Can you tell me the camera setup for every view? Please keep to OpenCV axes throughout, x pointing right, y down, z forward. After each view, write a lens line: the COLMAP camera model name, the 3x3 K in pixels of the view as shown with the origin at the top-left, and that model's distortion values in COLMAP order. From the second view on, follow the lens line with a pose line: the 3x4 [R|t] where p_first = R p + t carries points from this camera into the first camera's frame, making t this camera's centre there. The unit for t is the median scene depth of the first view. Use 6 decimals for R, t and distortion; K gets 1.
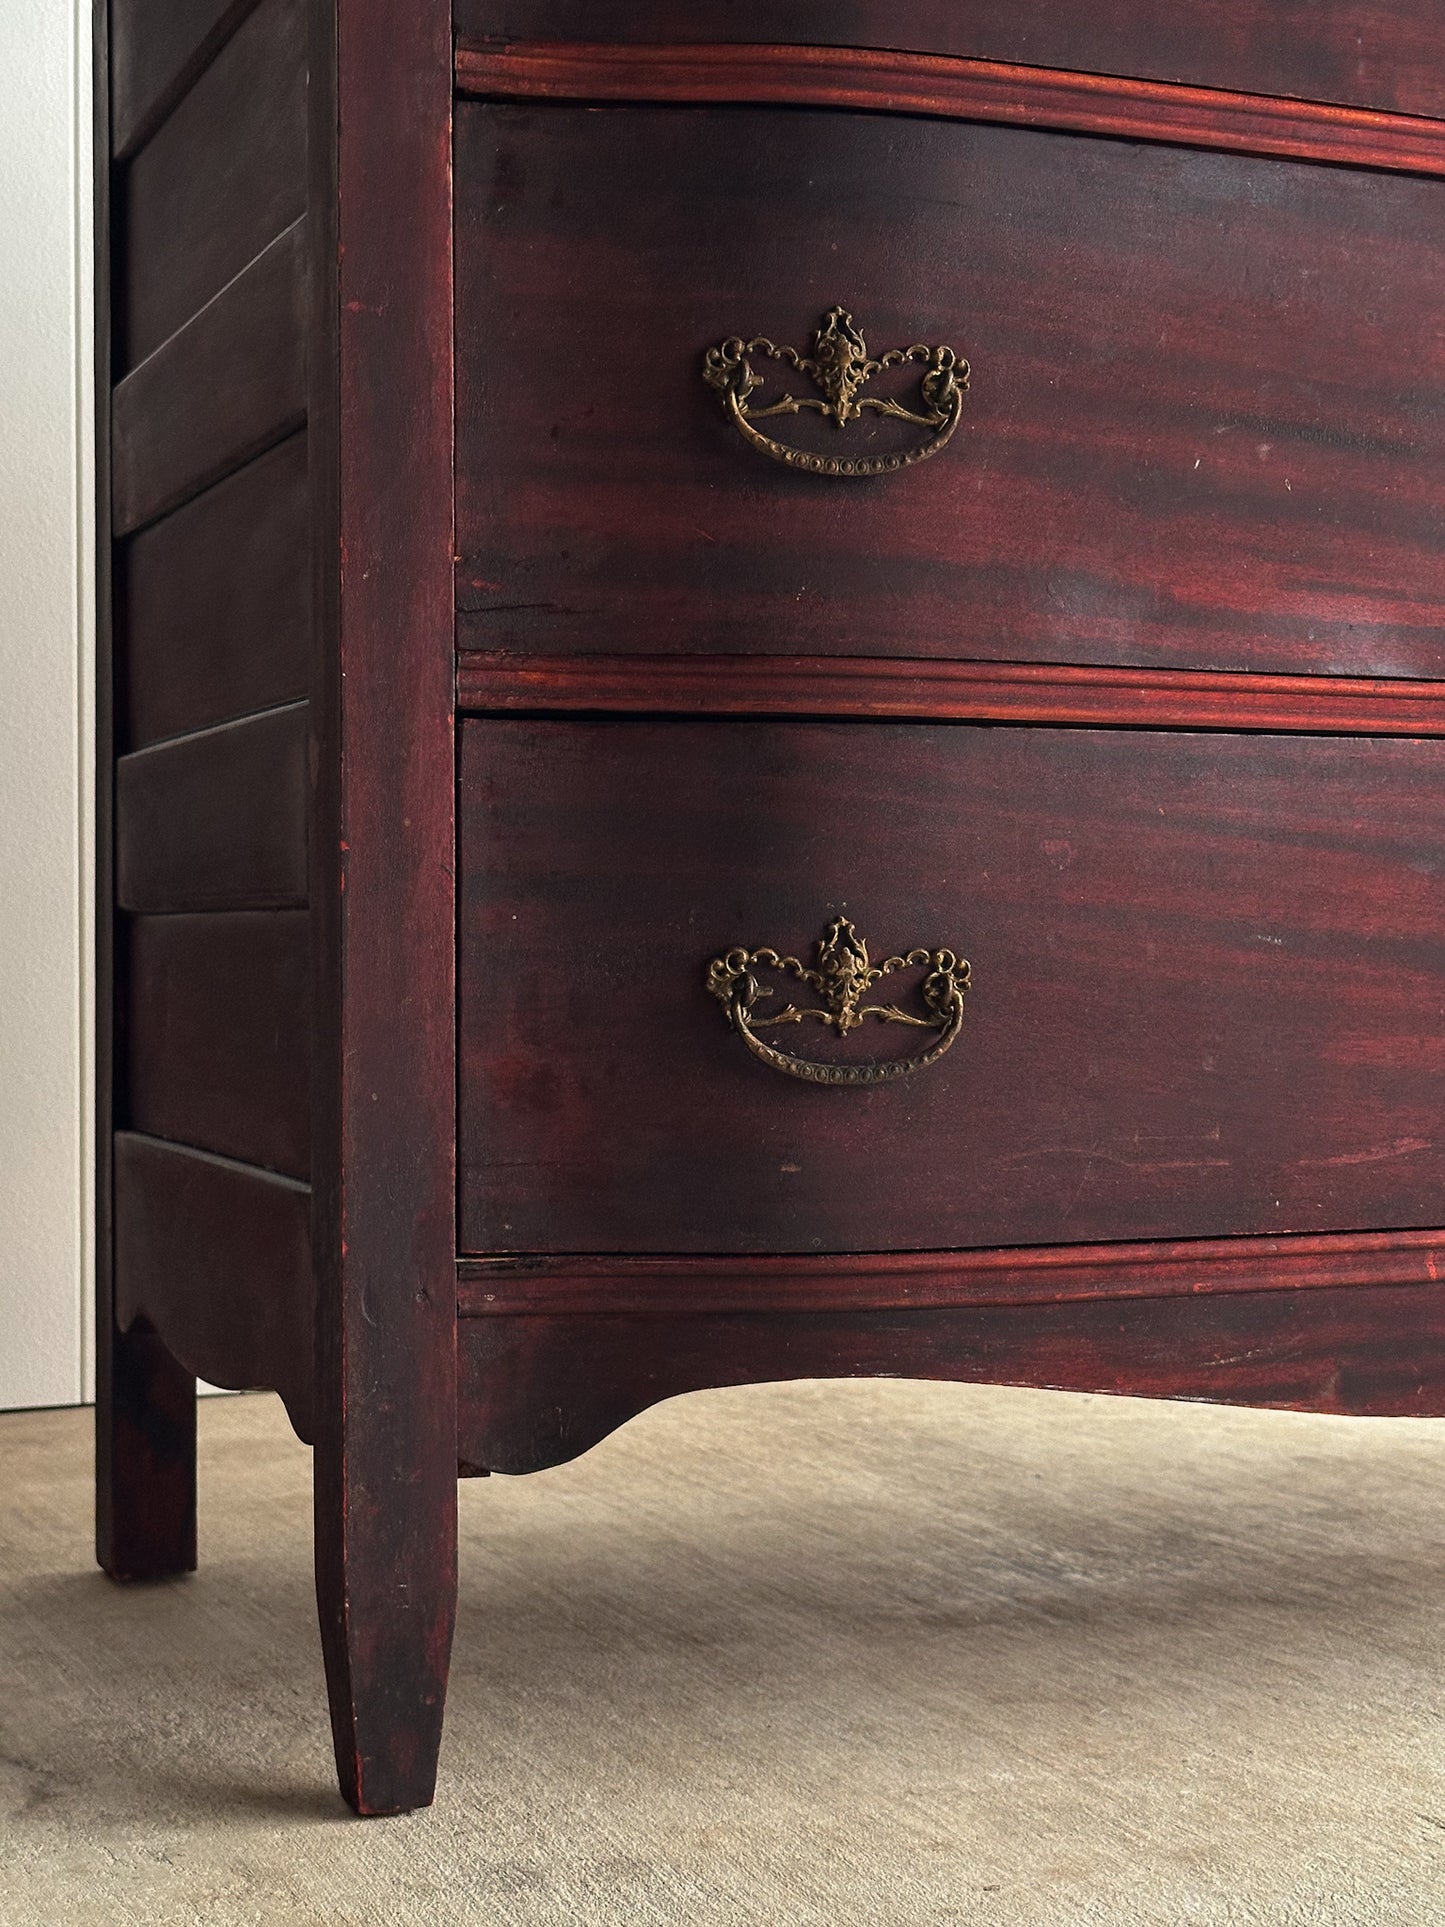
lens RADIAL K [[2771.5, 0, 727.4], [0, 2771.5, 979.1], [0, 0, 1]] dist [0.035393, -0.050975]
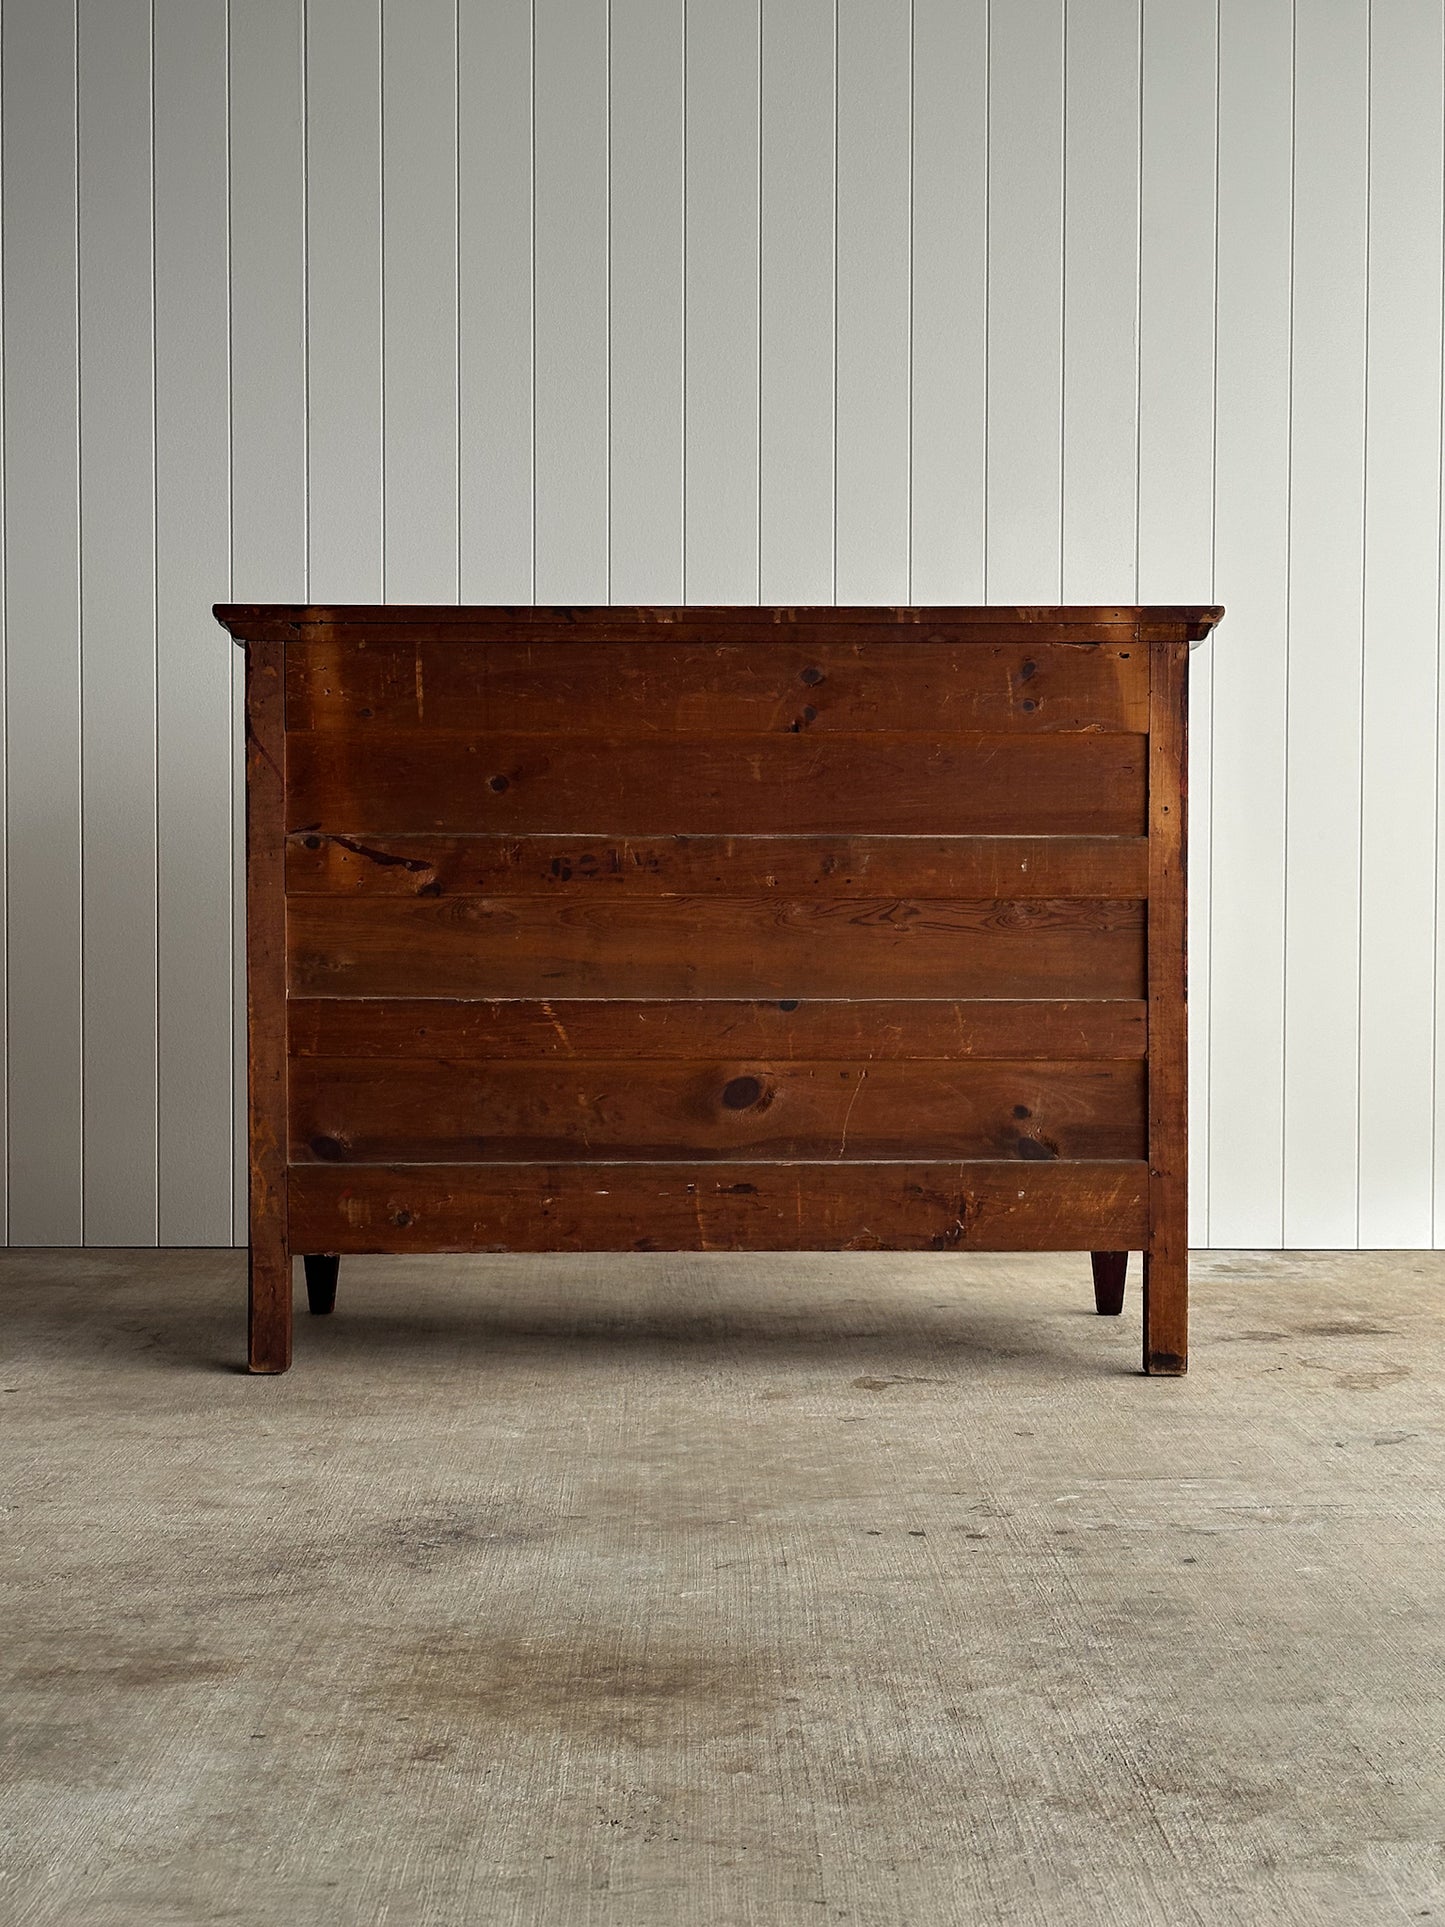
lens RADIAL K [[2720.9, 0, 722.5], [0, 2720.9, 963.5], [0, 0, 1]] dist [0.043088, -0.088512]
pose [[0.920659, 0.015017, -0.390080, 1.544233], [-0.009354, 0.999822, 0.016413, -0.192486], [0.390256, -0.011462, 0.920635, -1.568479]]
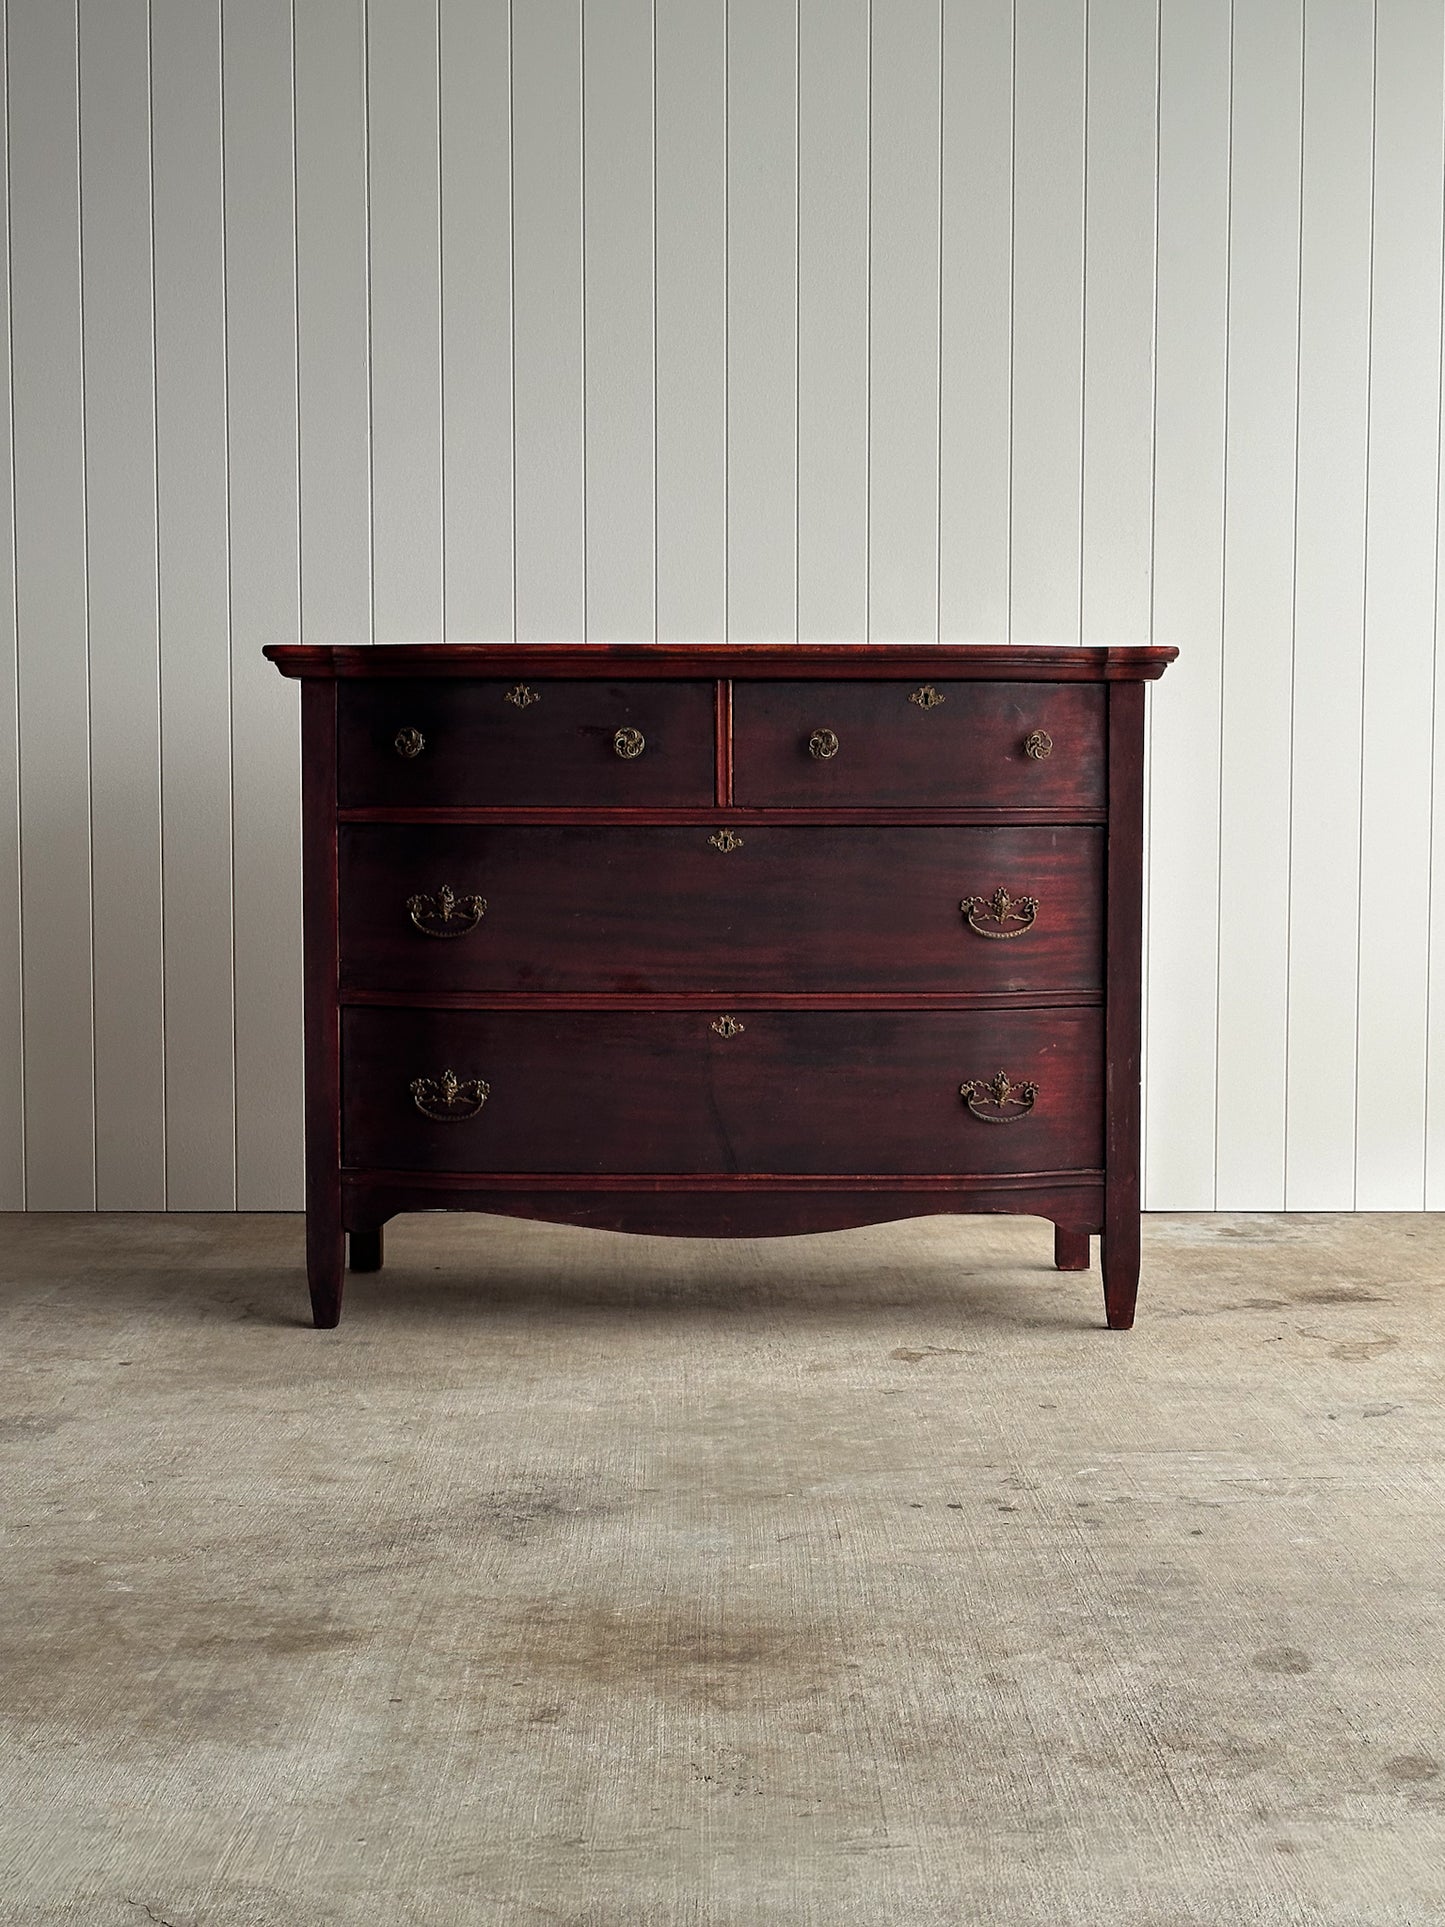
lens RADIAL K [[2707.4, 0, 742.2], [0, 2707.4, 967.0], [0, 0, 1]] dist [0.020010, 0.078185]
pose [[0.921670, 0.027689, -0.386985, 1.599113], [-0.007912, 0.998584, 0.052605, -0.315449], [0.387894, -0.045422, 0.920584, -1.807184]]
